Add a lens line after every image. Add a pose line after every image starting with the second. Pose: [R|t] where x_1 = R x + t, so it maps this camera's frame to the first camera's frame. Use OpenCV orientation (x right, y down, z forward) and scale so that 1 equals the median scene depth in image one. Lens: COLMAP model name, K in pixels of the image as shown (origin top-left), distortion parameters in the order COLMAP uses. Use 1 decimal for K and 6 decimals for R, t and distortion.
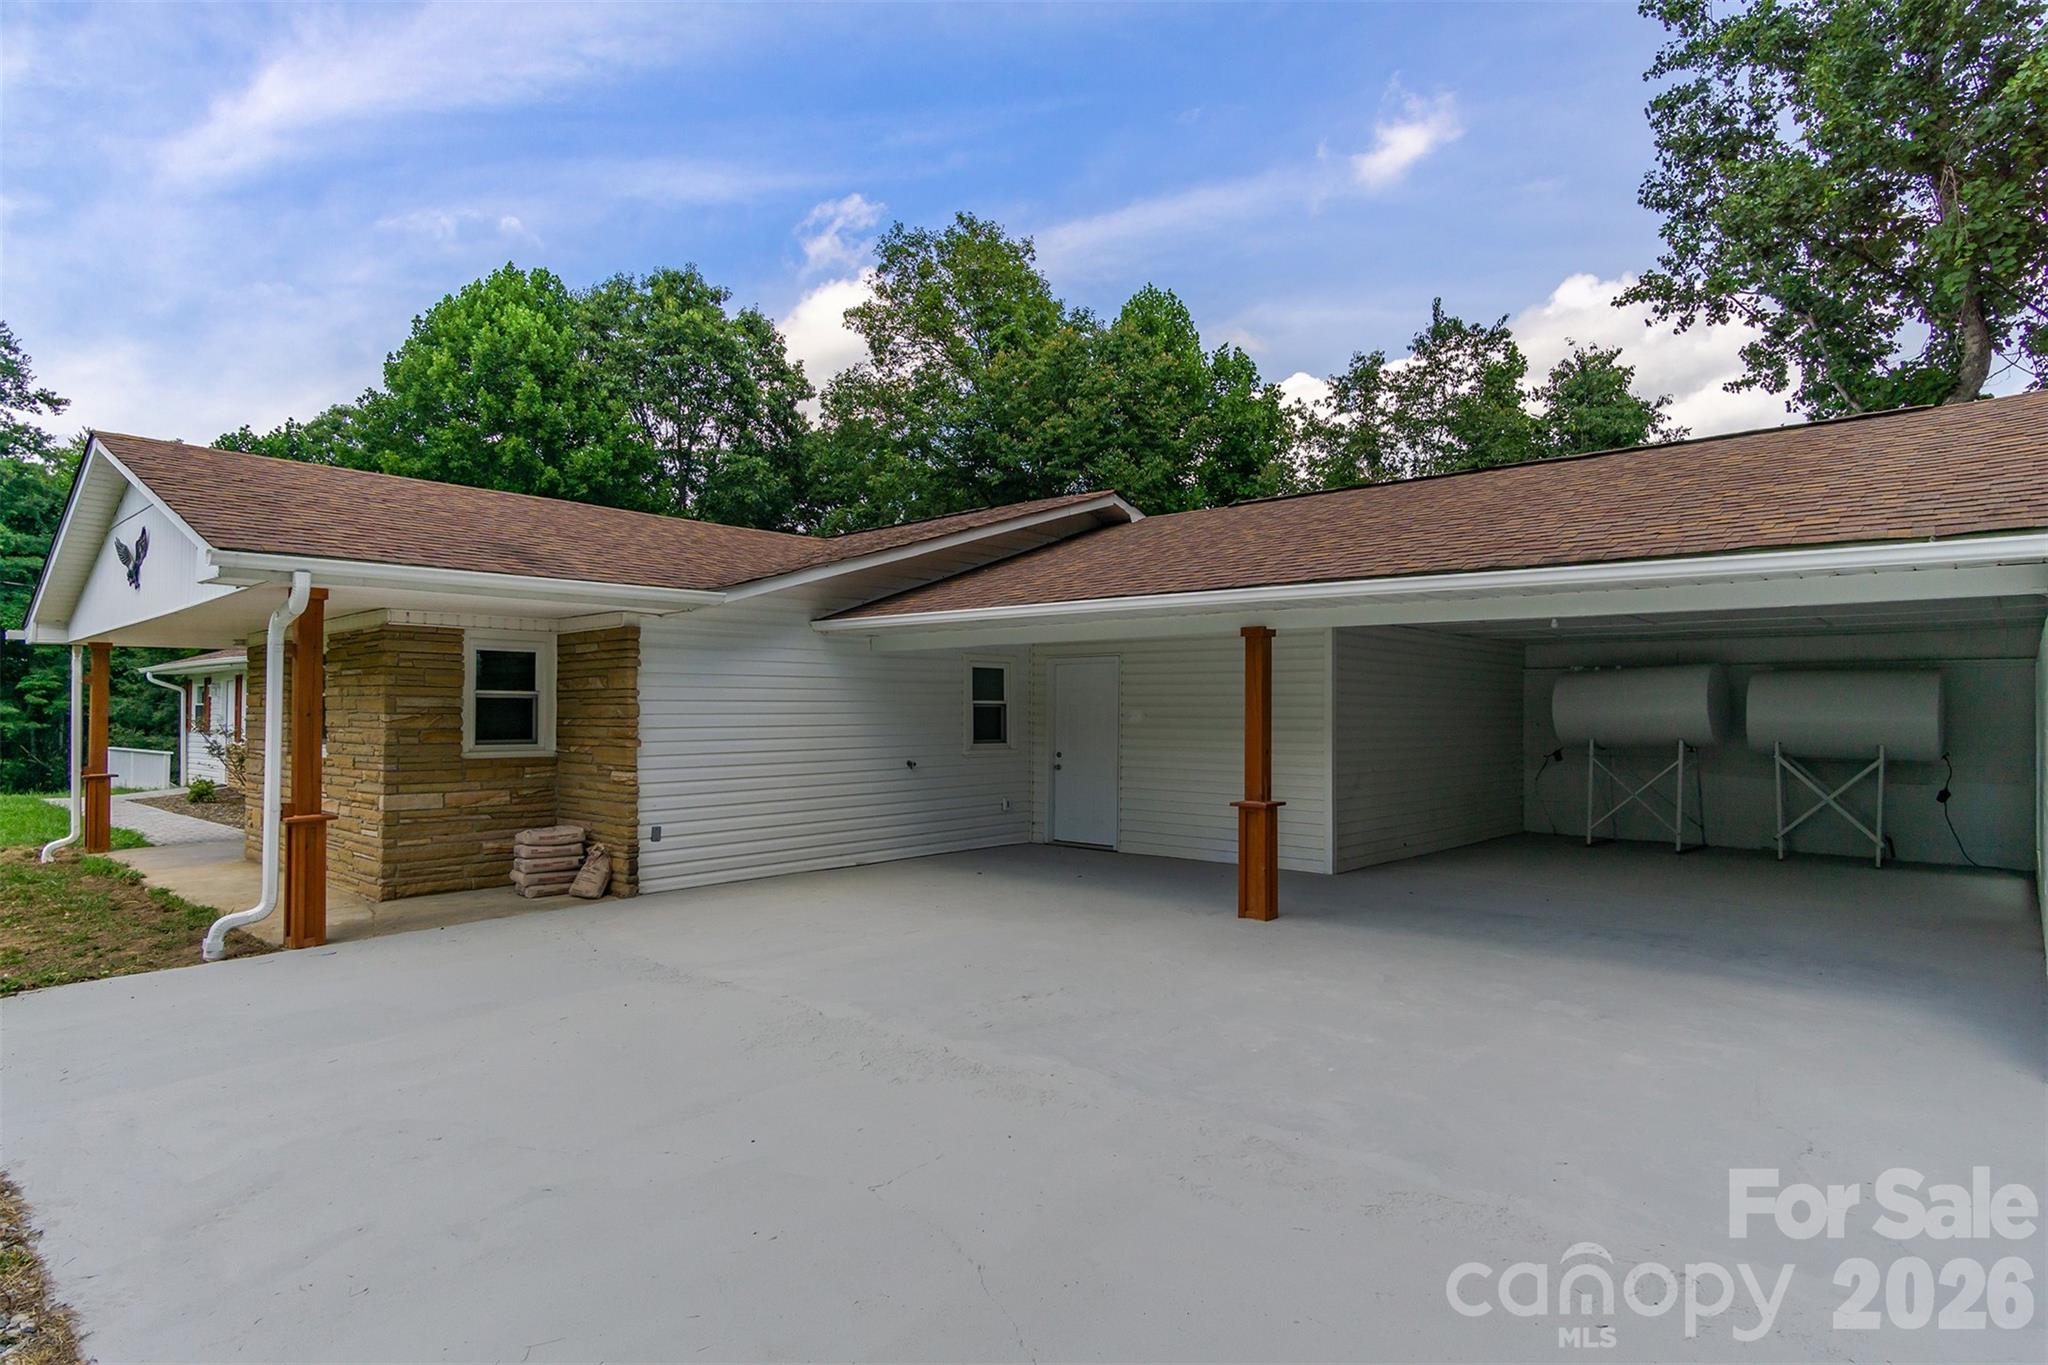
lens RADIAL K [[1087.1, 0, 1024.0], [0, 1087.1, 682.5], [0, 0, 1]] dist [0.021831, -0.001582]
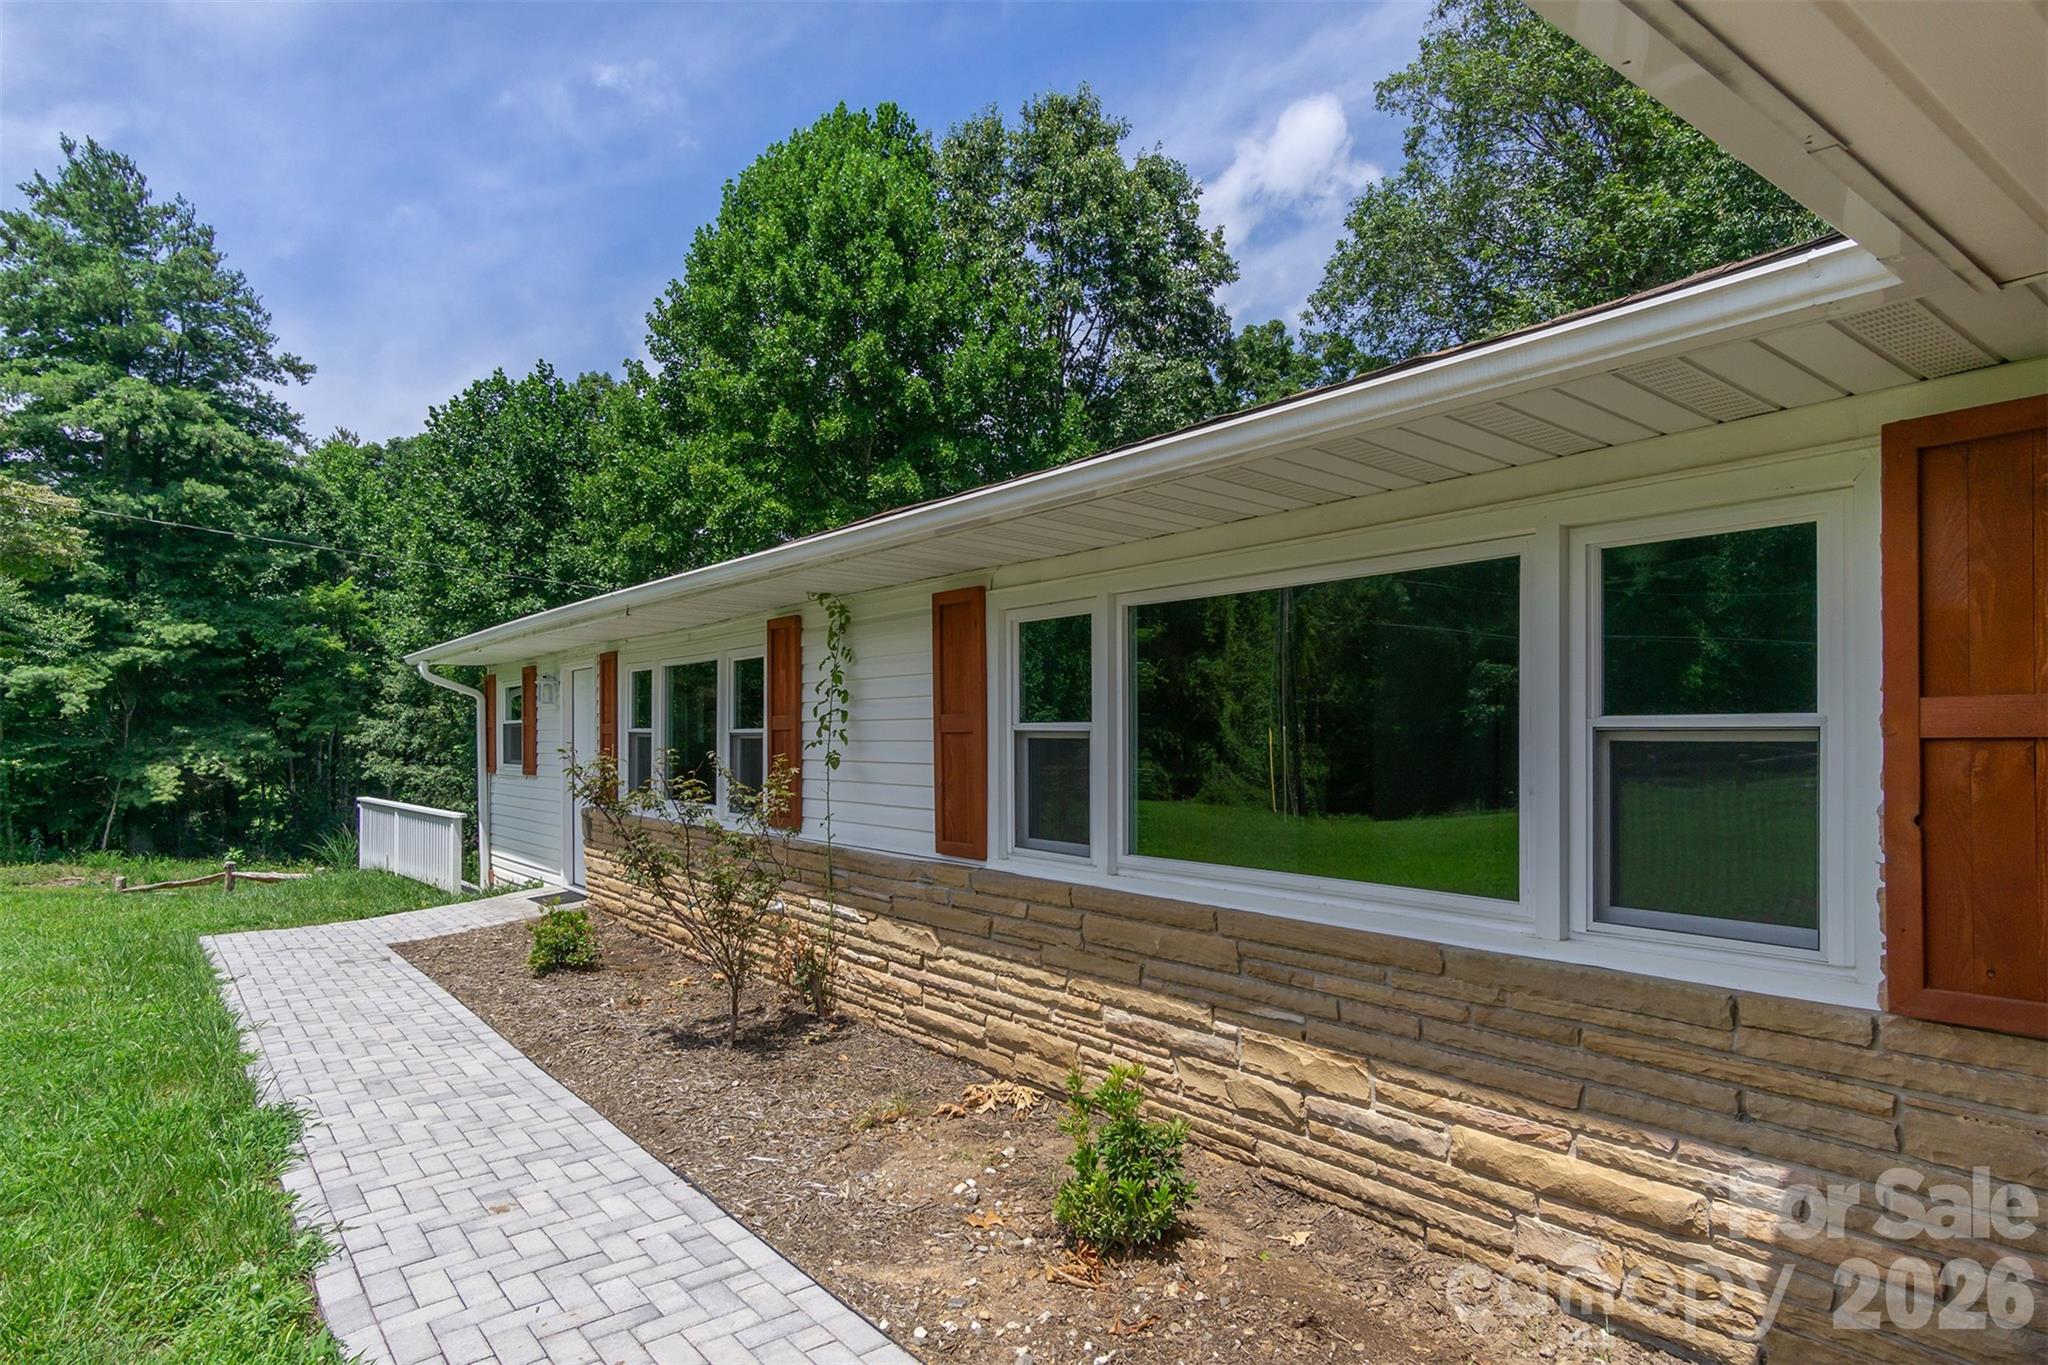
lens RADIAL K [[1090.8, 0, 1022.4], [0, 1090.8, 722.1], [0, 0, 1]] dist [-0.000390, 0.000478]
pose [[0.988159, -0.013218, -0.152862, -0.243358], [0.016440, 0.999668, 0.019833, 0.007551], [0.152549, -0.022111, 0.988048, 0.298168]]
